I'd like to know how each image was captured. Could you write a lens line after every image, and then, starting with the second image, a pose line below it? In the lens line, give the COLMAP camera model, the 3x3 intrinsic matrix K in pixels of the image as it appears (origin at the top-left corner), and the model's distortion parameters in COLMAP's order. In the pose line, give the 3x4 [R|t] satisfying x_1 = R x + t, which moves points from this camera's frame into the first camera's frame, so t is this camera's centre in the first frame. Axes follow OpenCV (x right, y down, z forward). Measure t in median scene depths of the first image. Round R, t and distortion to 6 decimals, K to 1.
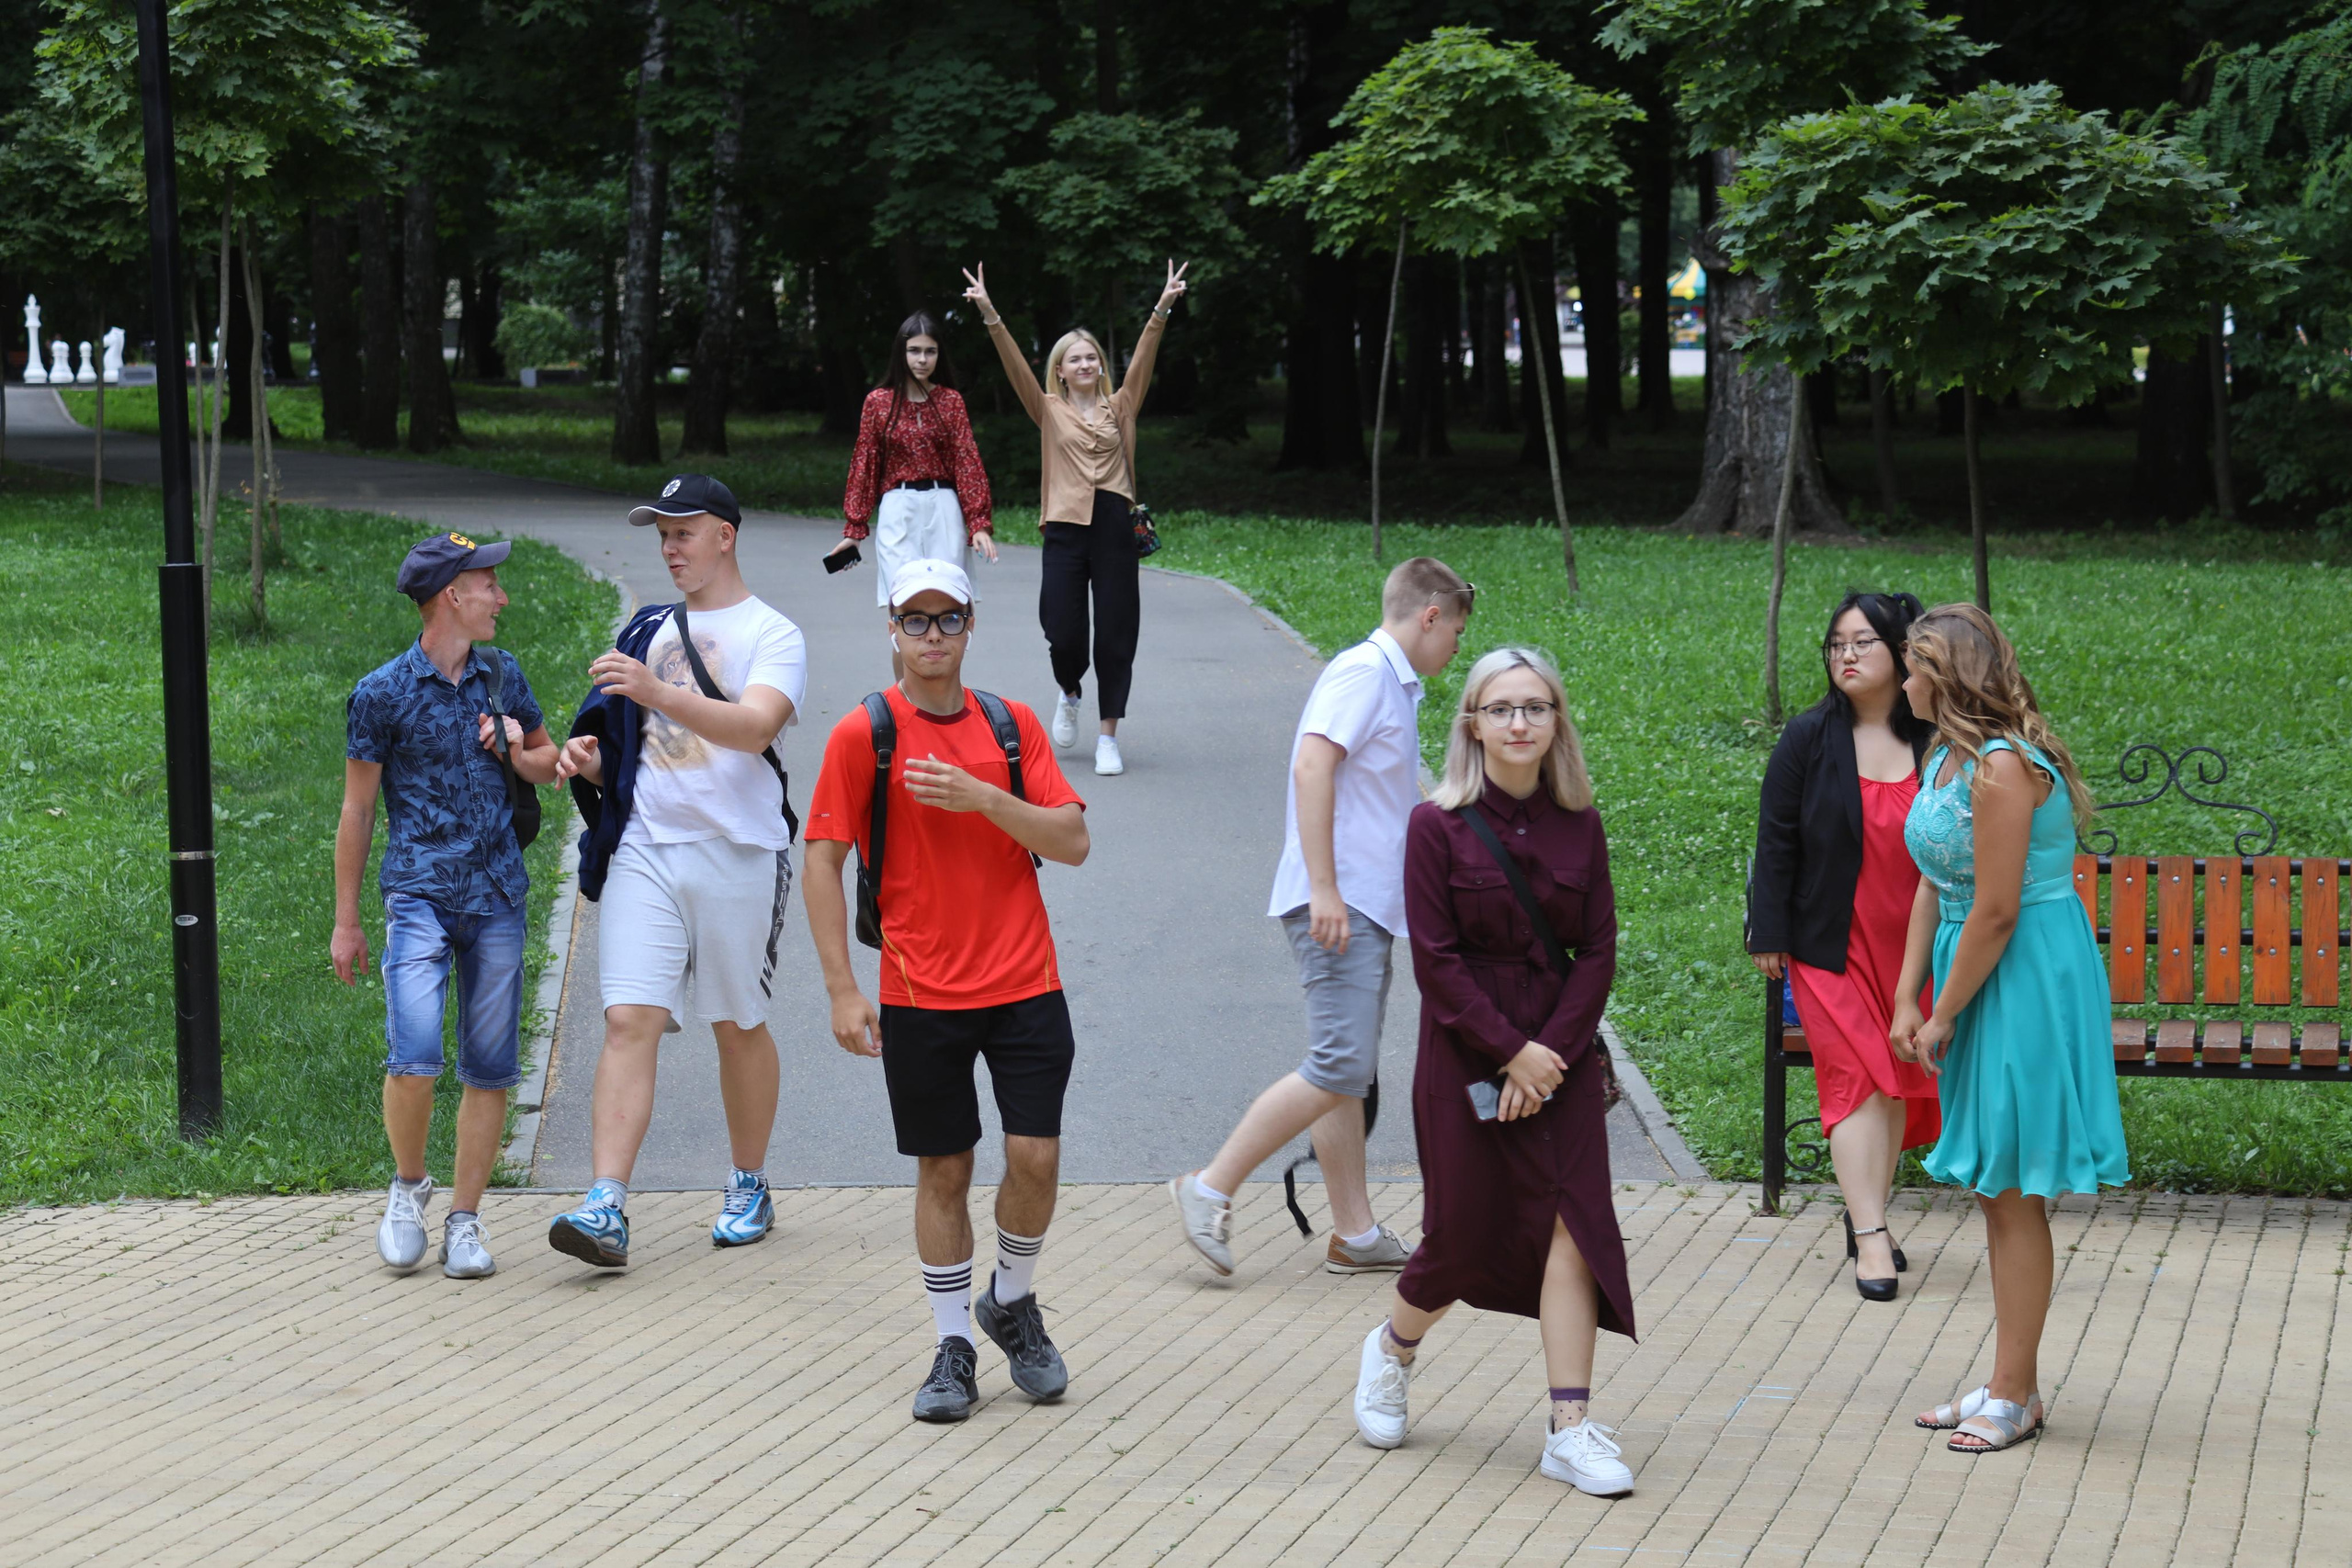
lens RADIAL K [[5018.4, 0, 1146.4], [0, 5018.4, 904.8], [0, 0, 1]] dist [0.209868, -0.231809]
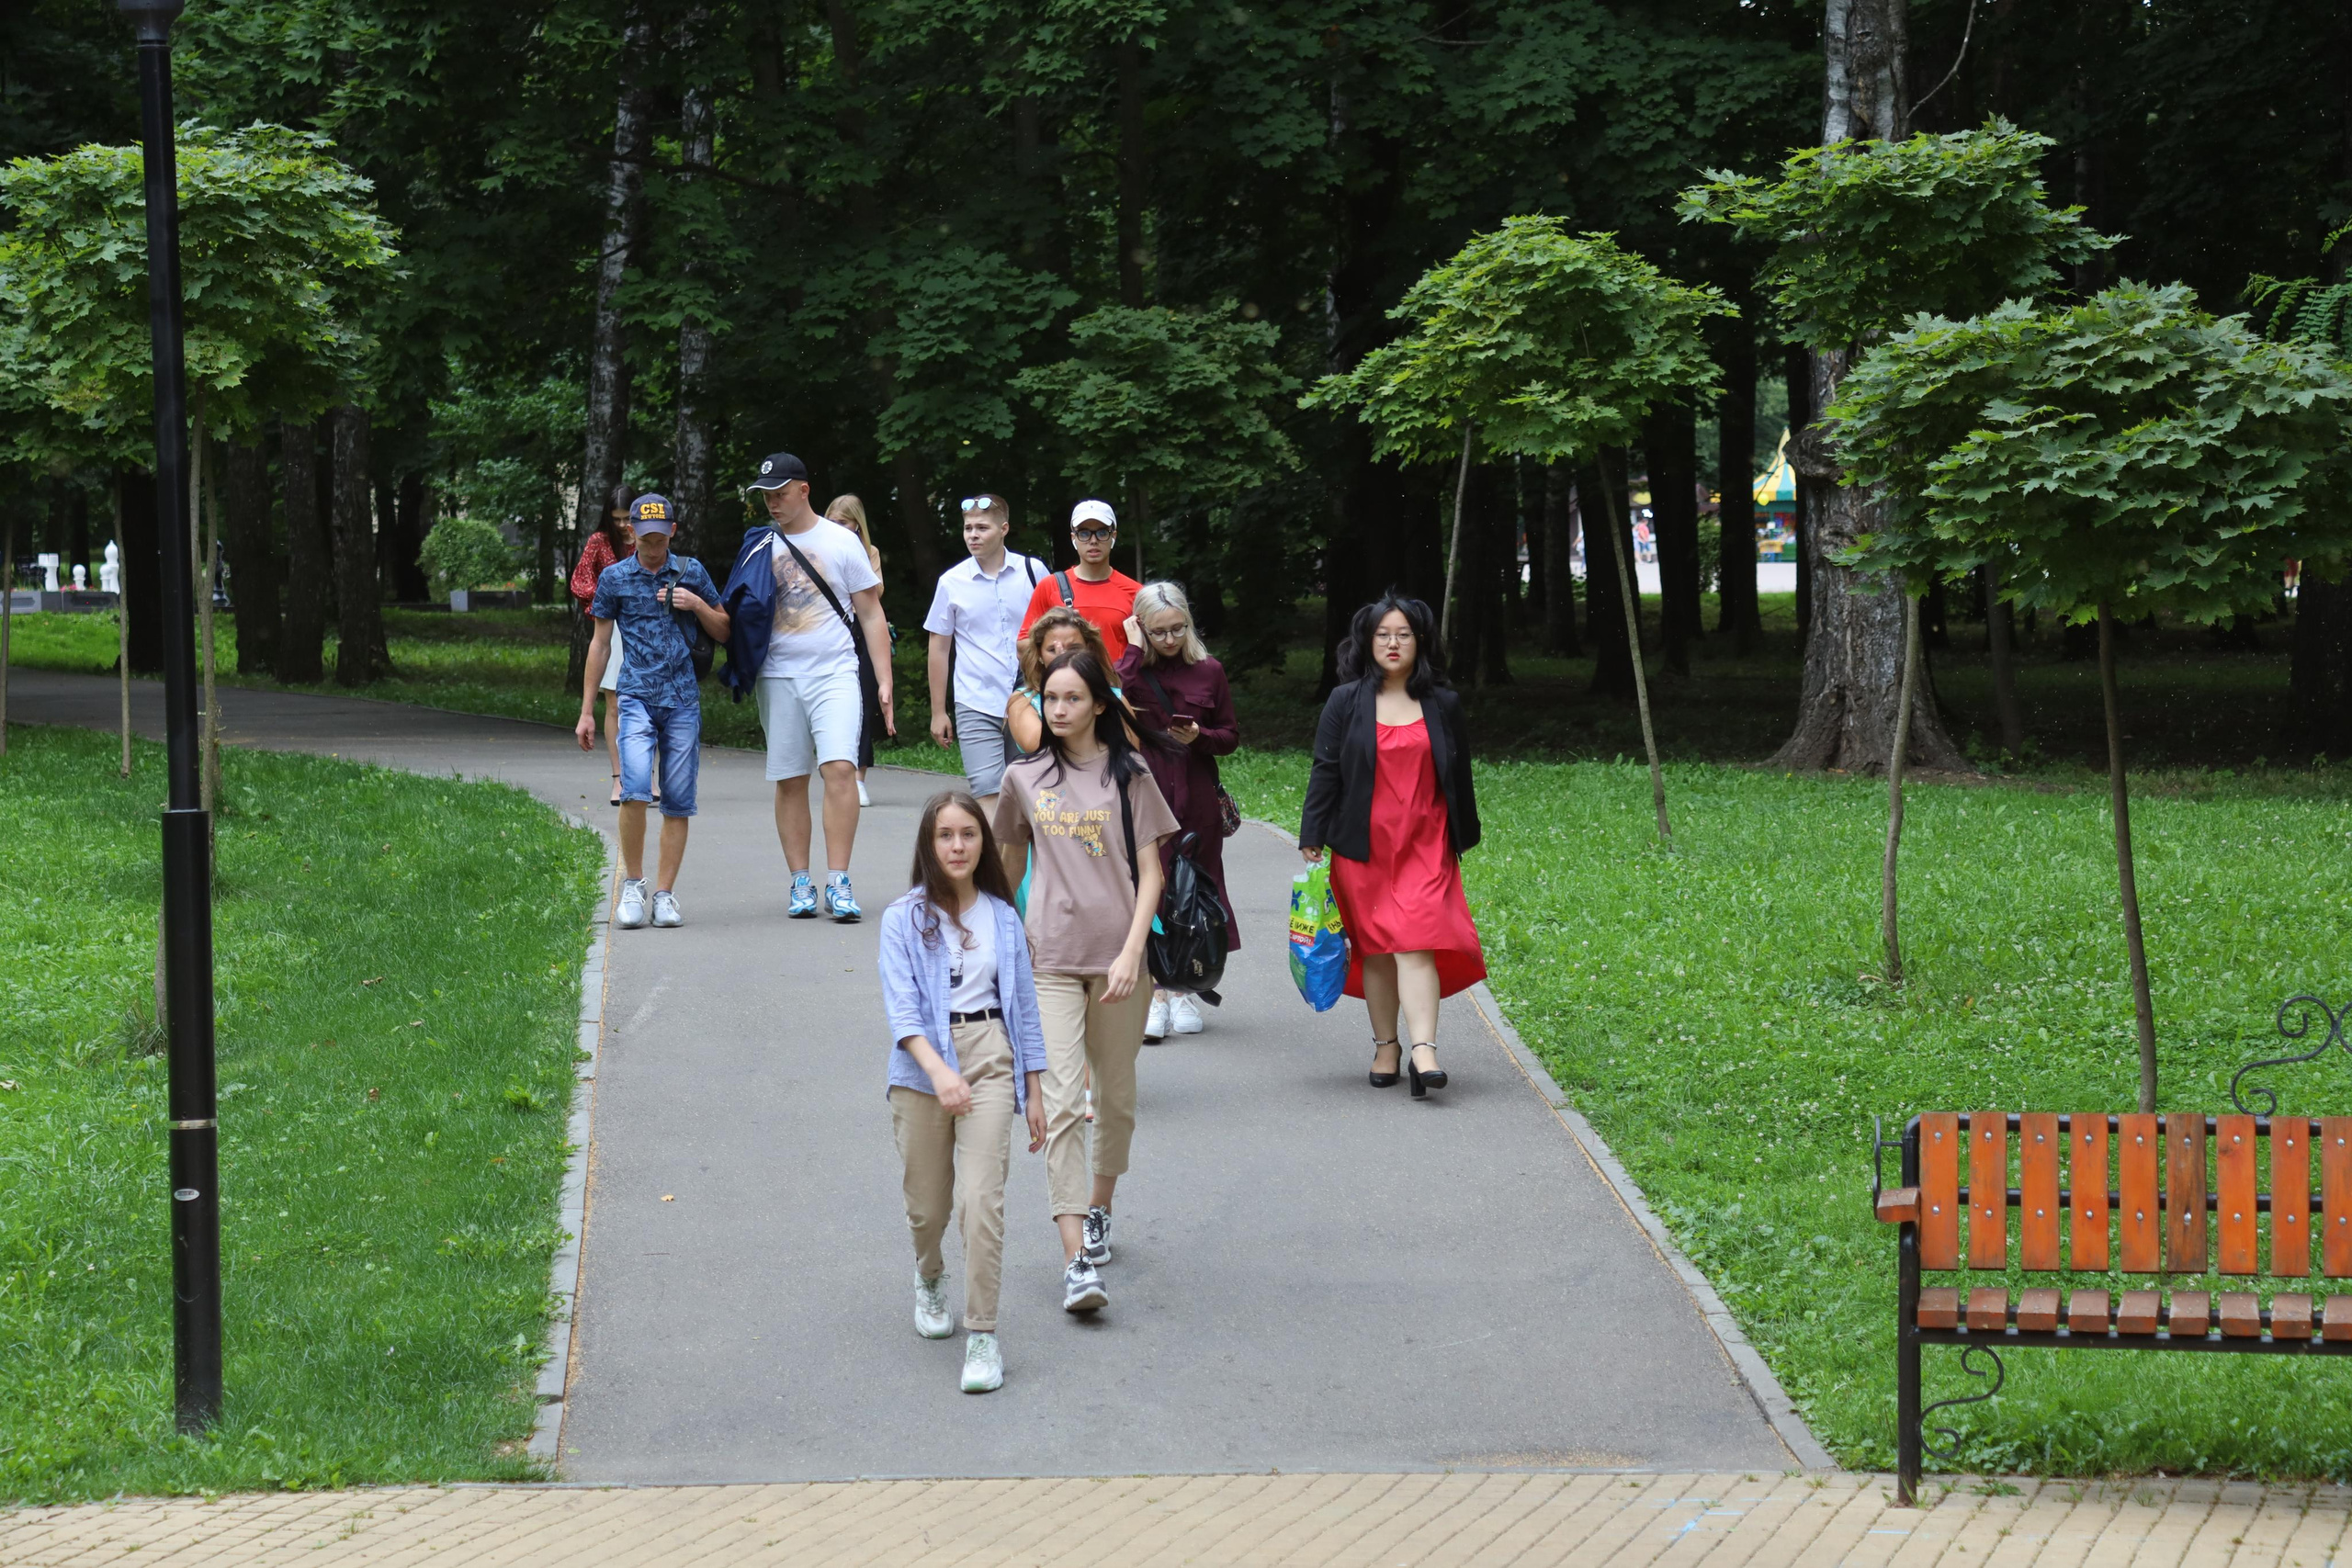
lens RADIAL K [[6142.5, 0, 1176.0], [0, 6142.5, 784.0], [0, 0, 1]] dist [0.242805, 0.764632]
pose [[0.999907, -0.004423, 0.012901, -0.018188], [0.005350, 0.997341, -0.072678, 0.008879], [-0.012545, 0.072740, 0.997272, -0.103964]]
